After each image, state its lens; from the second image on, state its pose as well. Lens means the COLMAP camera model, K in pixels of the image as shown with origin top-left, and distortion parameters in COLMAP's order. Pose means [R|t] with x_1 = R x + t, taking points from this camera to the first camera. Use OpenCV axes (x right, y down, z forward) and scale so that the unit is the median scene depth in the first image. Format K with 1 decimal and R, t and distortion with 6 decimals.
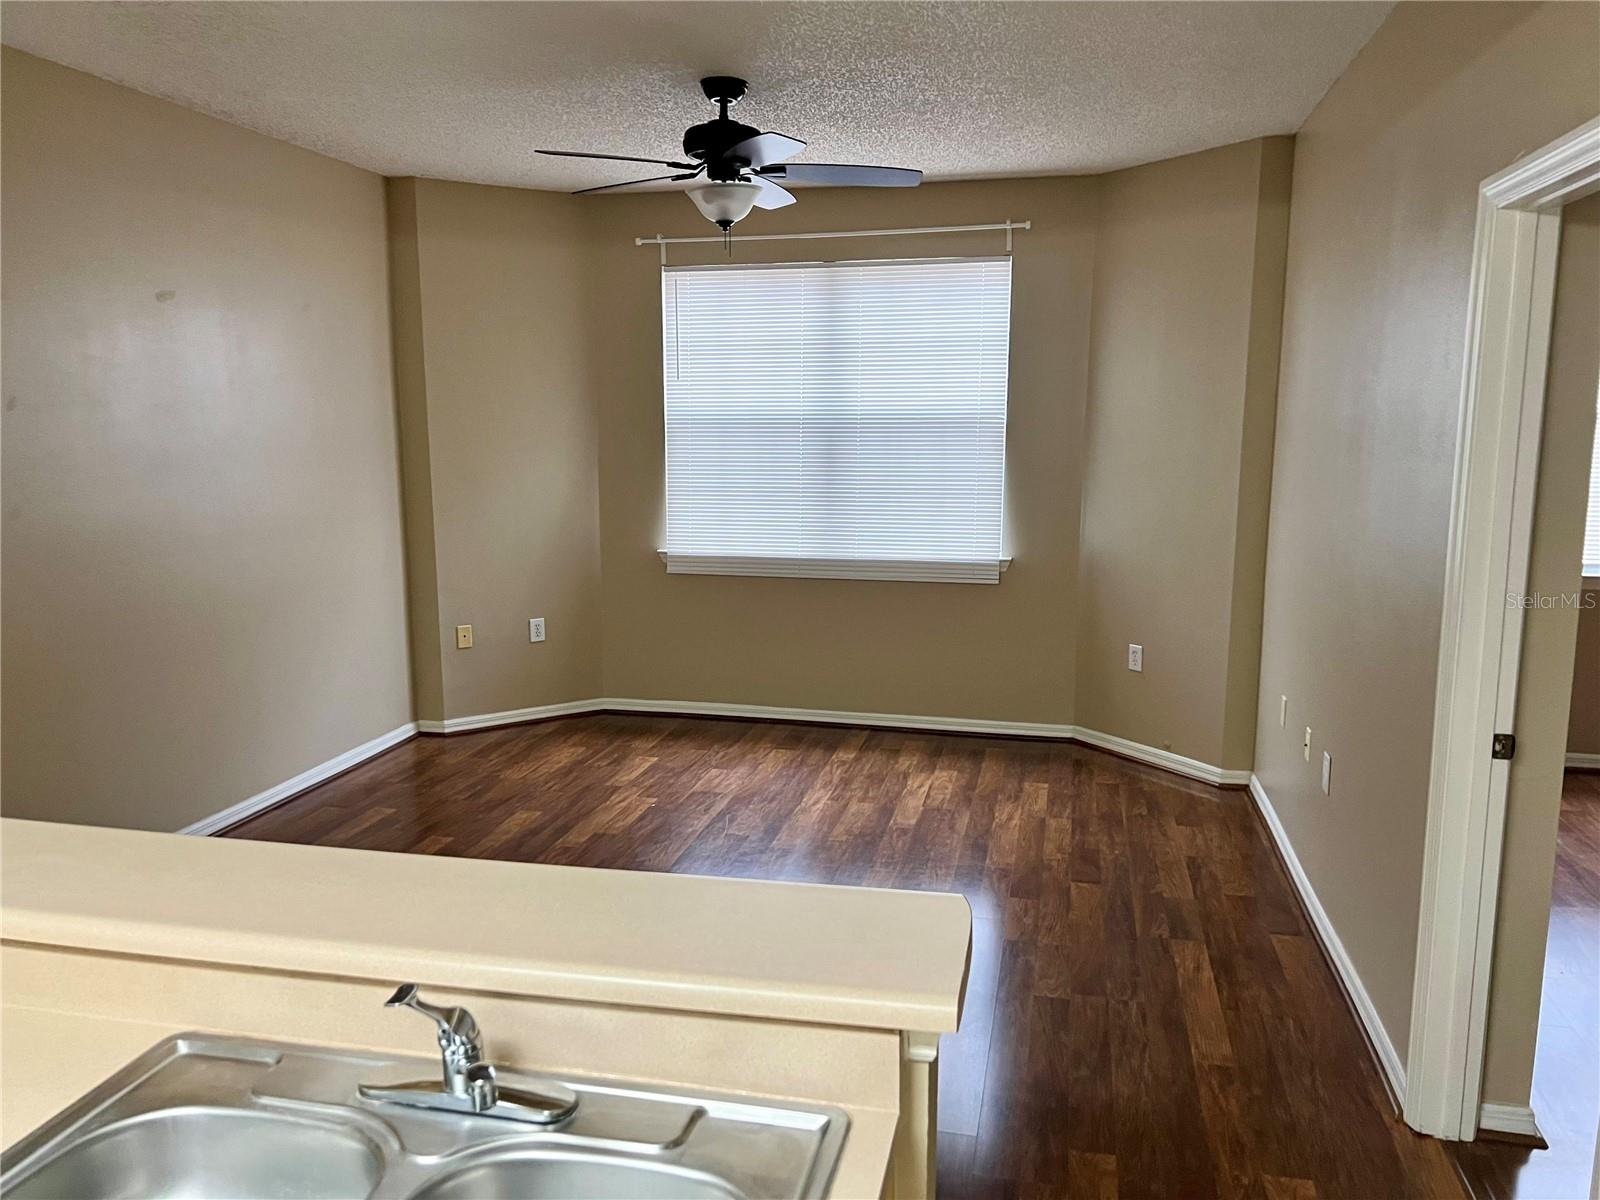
lens RADIAL K [[1179.3, 0, 824.2], [0, 1179.3, 611.5], [0, 0, 1]] dist [0.073964, -0.112934]
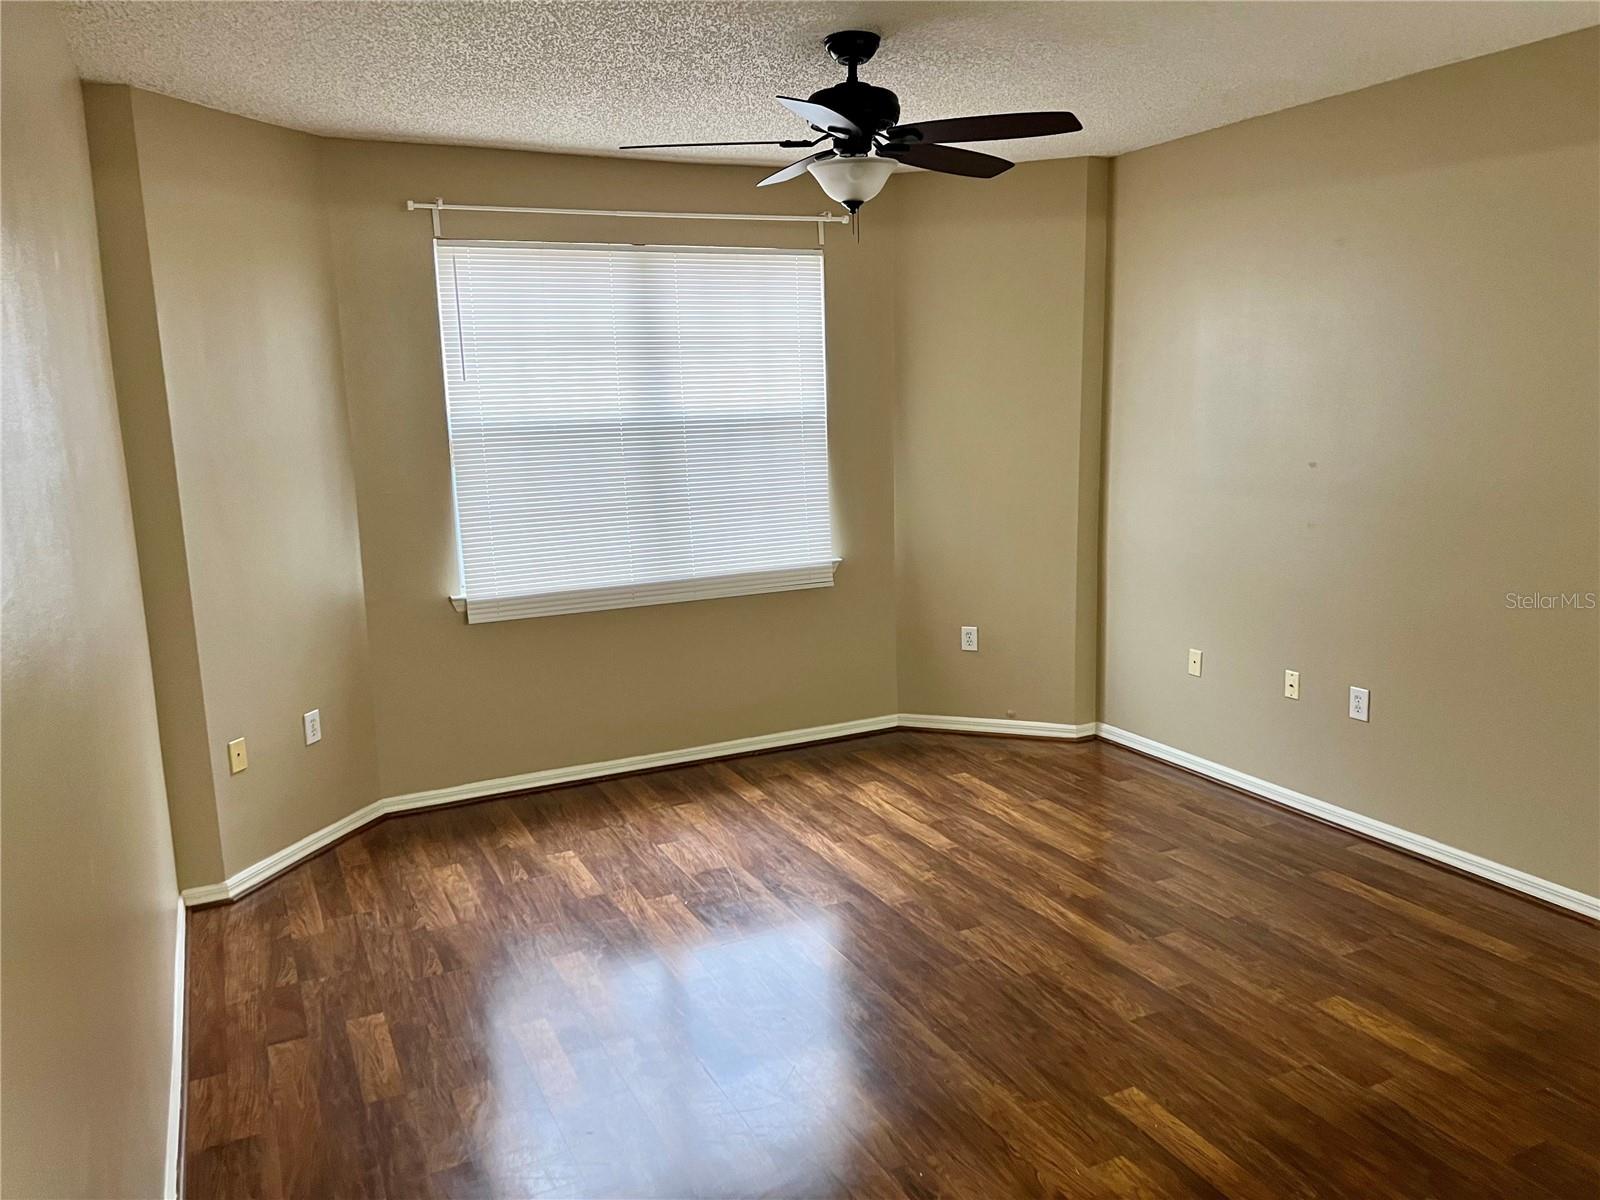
lens RADIAL K [[1183.0, 0, 800.0], [0, 1183.0, 600.0], [0, 0, 1]] dist [0.072810, -0.078398]
pose [[0.781964, -0.132244, 0.609134, -0.493796], [0.126434, 0.990572, 0.052748, -0.069918], [-0.610366, 0.035768, 0.791312, 0.252712]]
